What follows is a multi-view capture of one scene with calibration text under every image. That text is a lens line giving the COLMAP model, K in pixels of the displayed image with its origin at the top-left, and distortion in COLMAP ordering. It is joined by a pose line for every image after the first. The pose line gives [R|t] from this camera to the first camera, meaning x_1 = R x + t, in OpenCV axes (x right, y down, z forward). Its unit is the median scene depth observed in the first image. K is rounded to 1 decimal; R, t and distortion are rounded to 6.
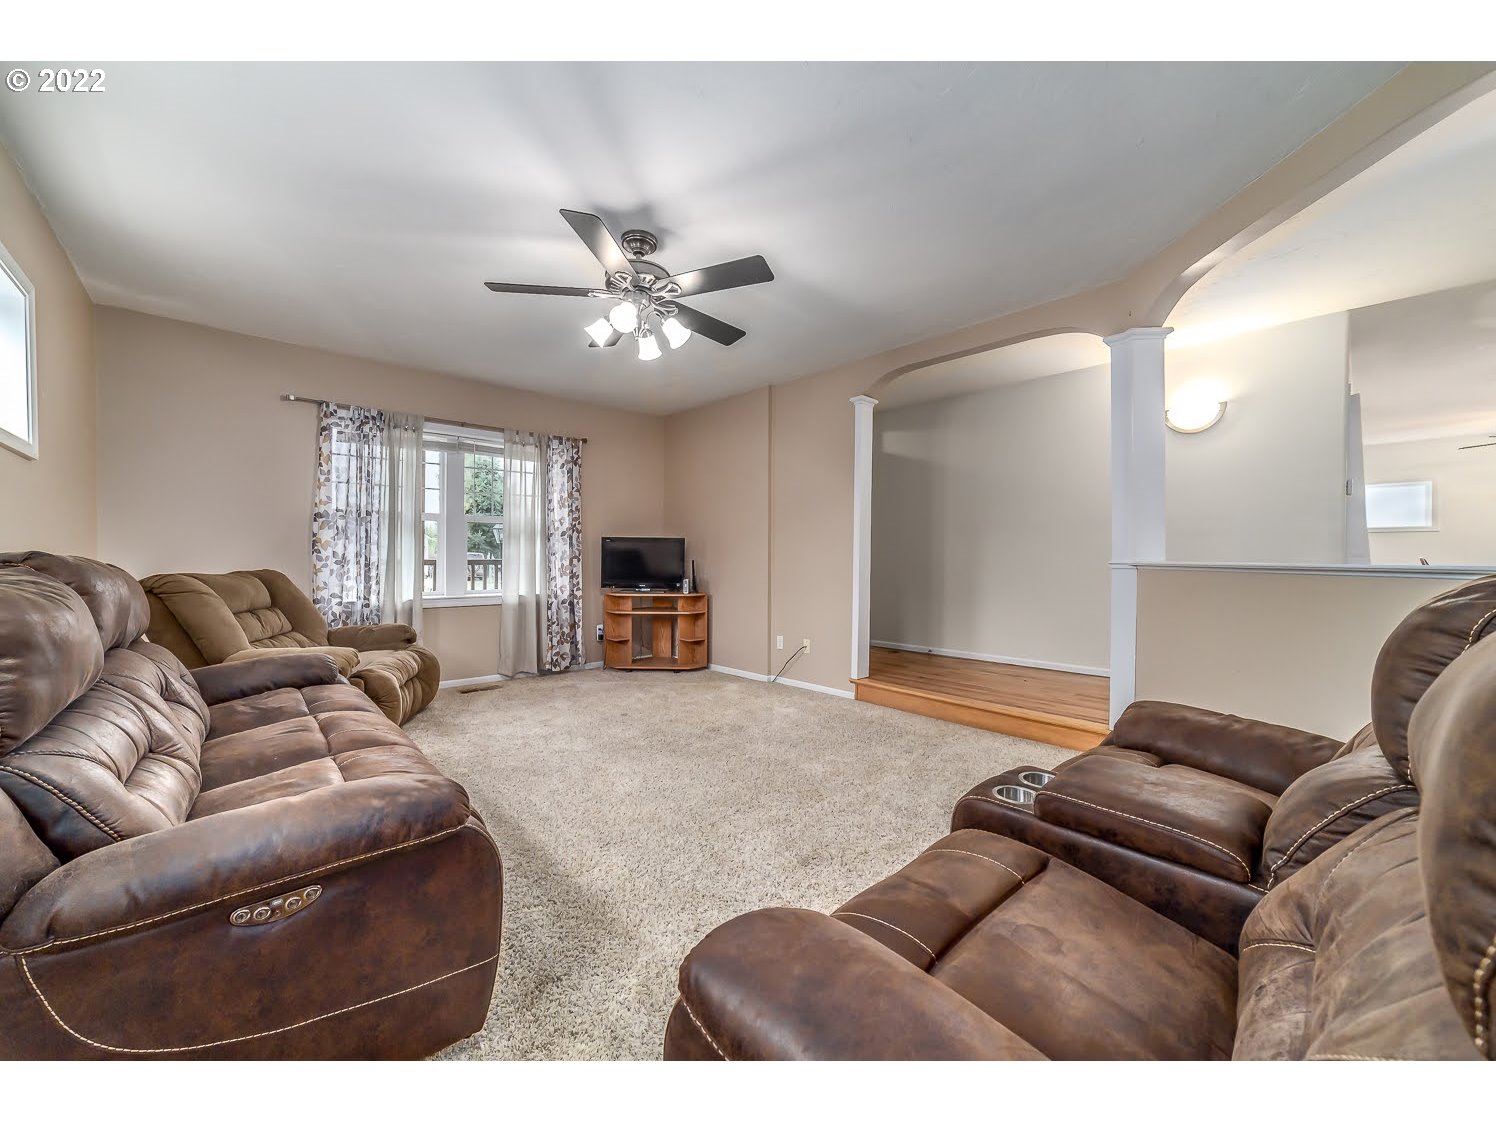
lens RADIAL K [[568.9, 0, 742.5], [0, 568.9, 557.2], [0, 0, 1]] dist [-0.027088, 0.009176]
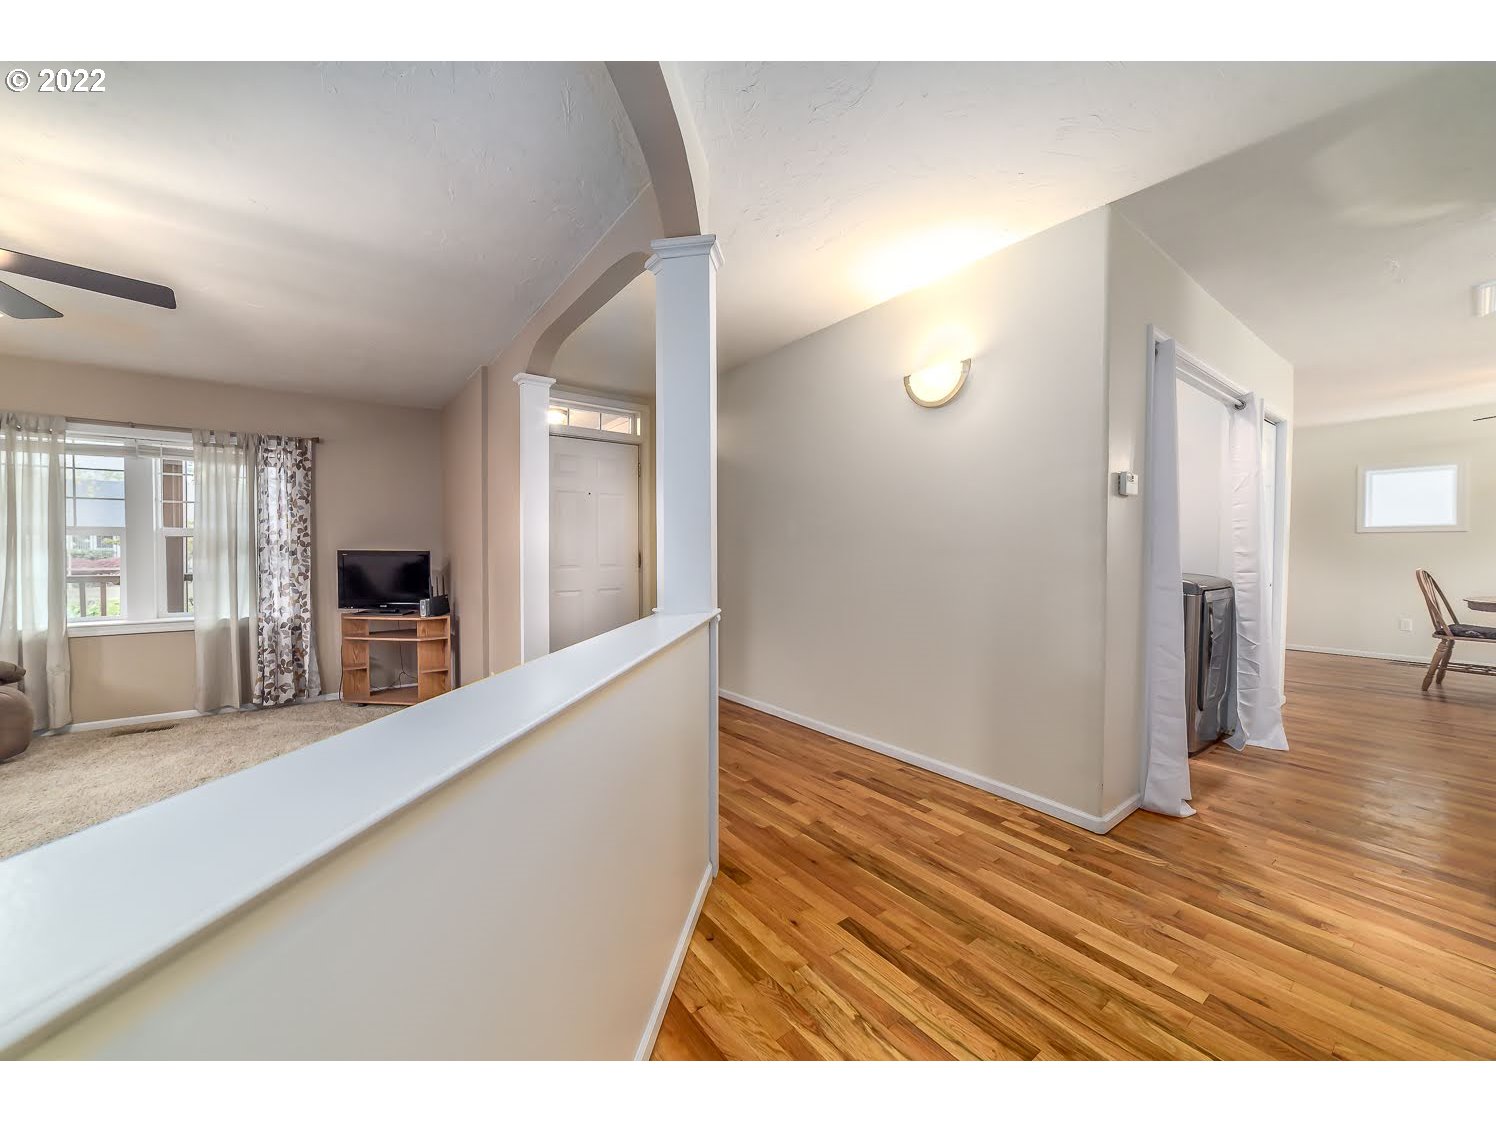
lens RADIAL K [[568.9, 0, 742.5], [0, 568.9, 557.2], [0, 0, 1]] dist [-0.027088, 0.009176]
pose [[0.995098, -0.002803, -0.098855, 0.485321], [0.003968, 0.999925, 0.011587, -0.034957], [0.098816, -0.011922, 0.995034, 0.214291]]
